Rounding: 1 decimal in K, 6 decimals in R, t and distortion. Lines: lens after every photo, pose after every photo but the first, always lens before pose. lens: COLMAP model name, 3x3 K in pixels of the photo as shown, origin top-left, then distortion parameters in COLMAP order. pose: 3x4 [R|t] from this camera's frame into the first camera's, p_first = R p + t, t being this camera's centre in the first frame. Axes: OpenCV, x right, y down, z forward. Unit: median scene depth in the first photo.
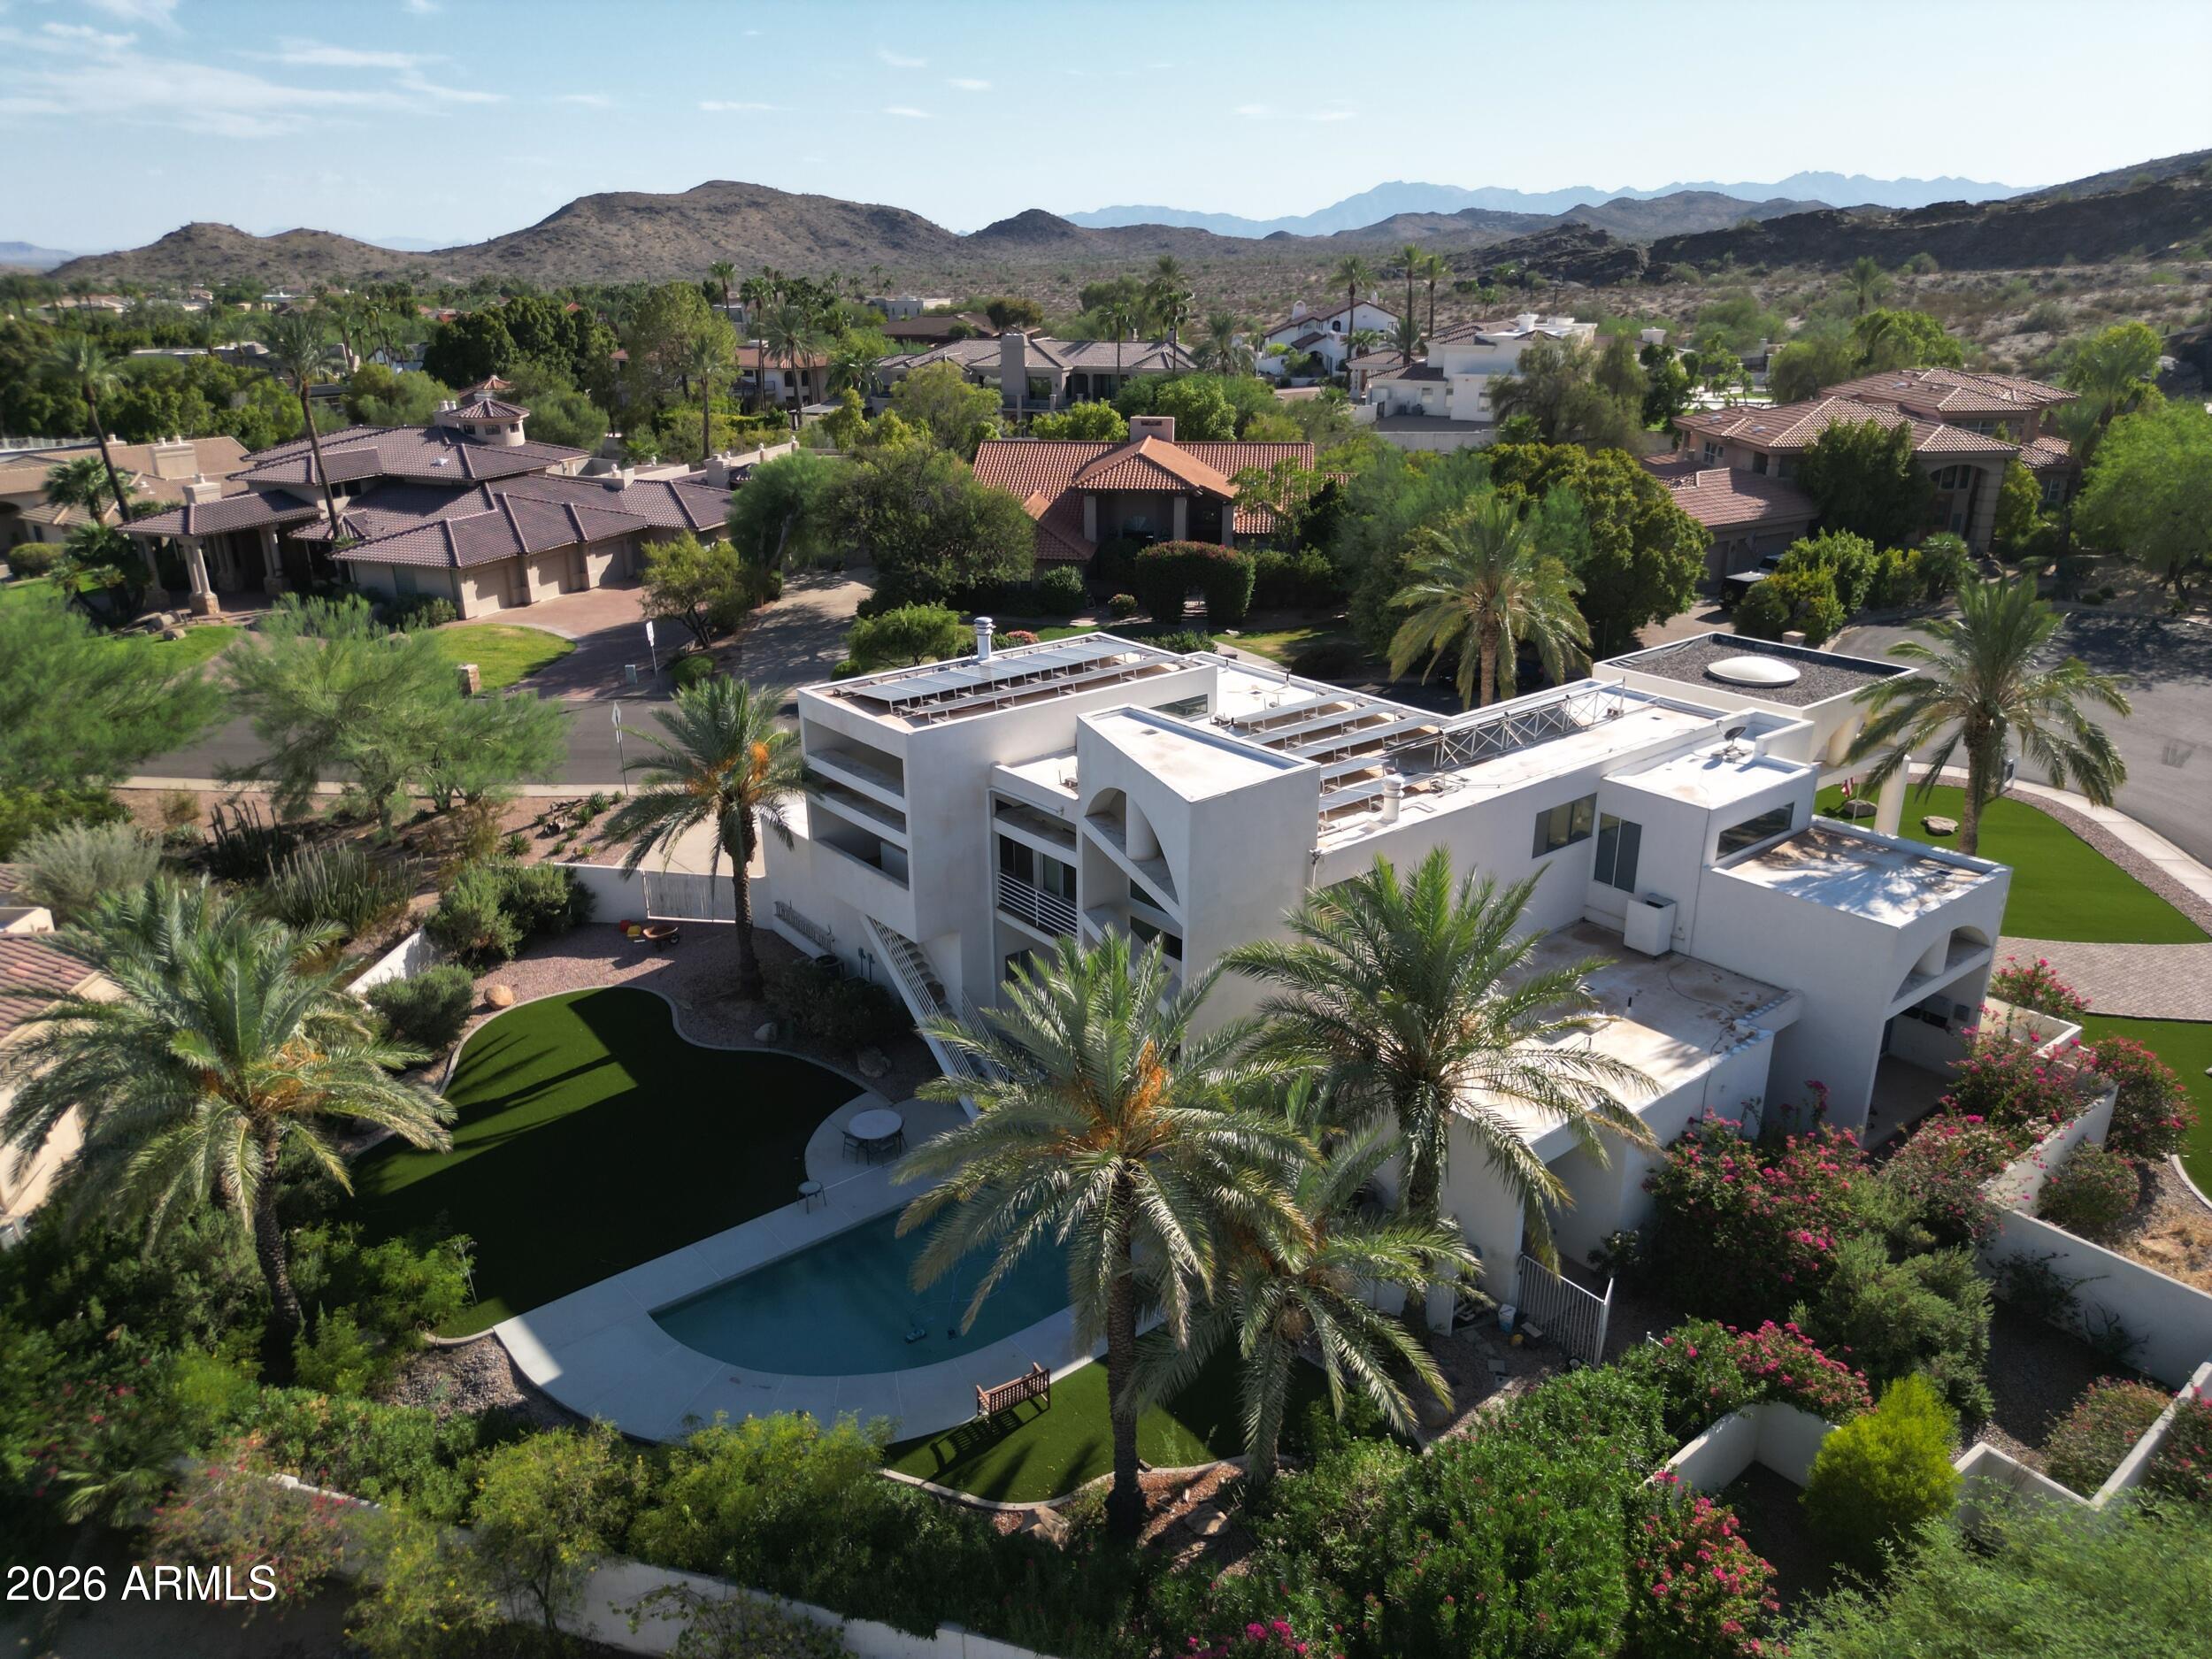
lens RADIAL K [[1564.4, 0, 1094.5], [0, 1564.4, 819.6], [0, 0, 1]] dist [0.033955, -0.019775]
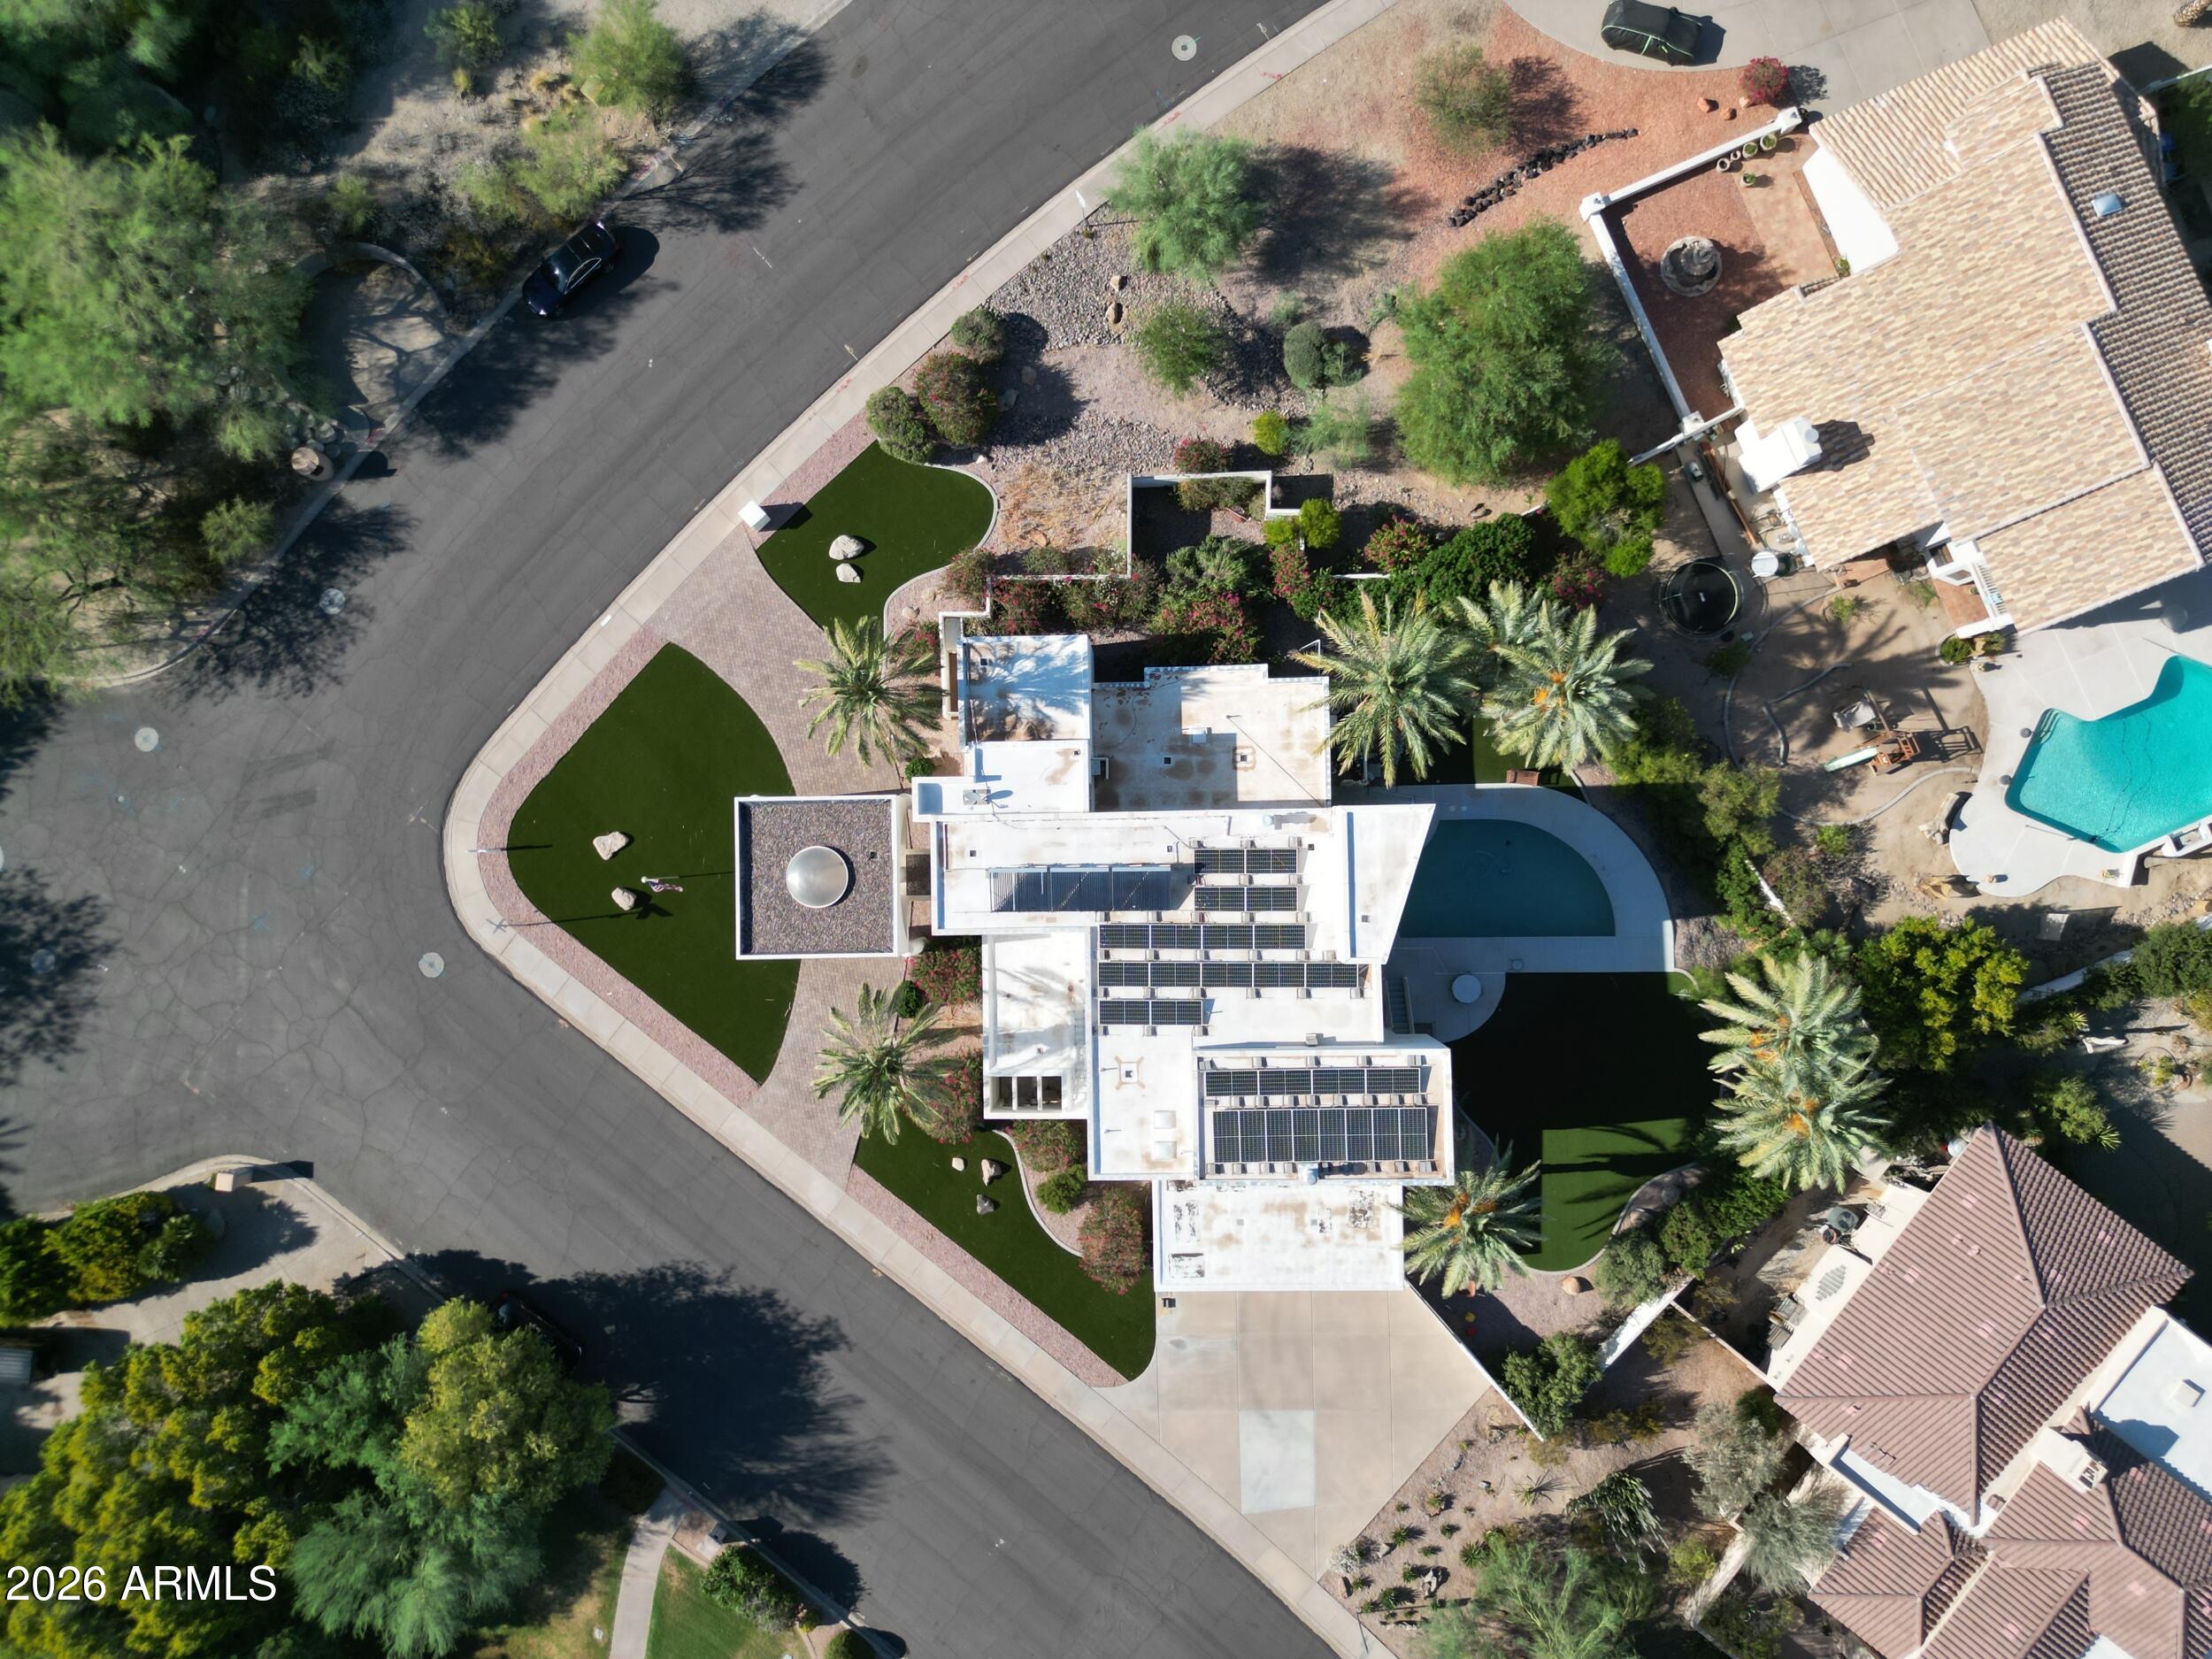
lens RADIAL K [[1564.4, 0, 1122.6], [0, 1564.4, 825.7], [0, 0, 1]] dist [0.033955, -0.019775]
pose [[-0.789541, -0.611907, 0.046851, 0.218631], [0.251646, -0.253176, 0.934118, -1.621964], [-0.559731, 0.749314, 0.353877, 0.422688]]
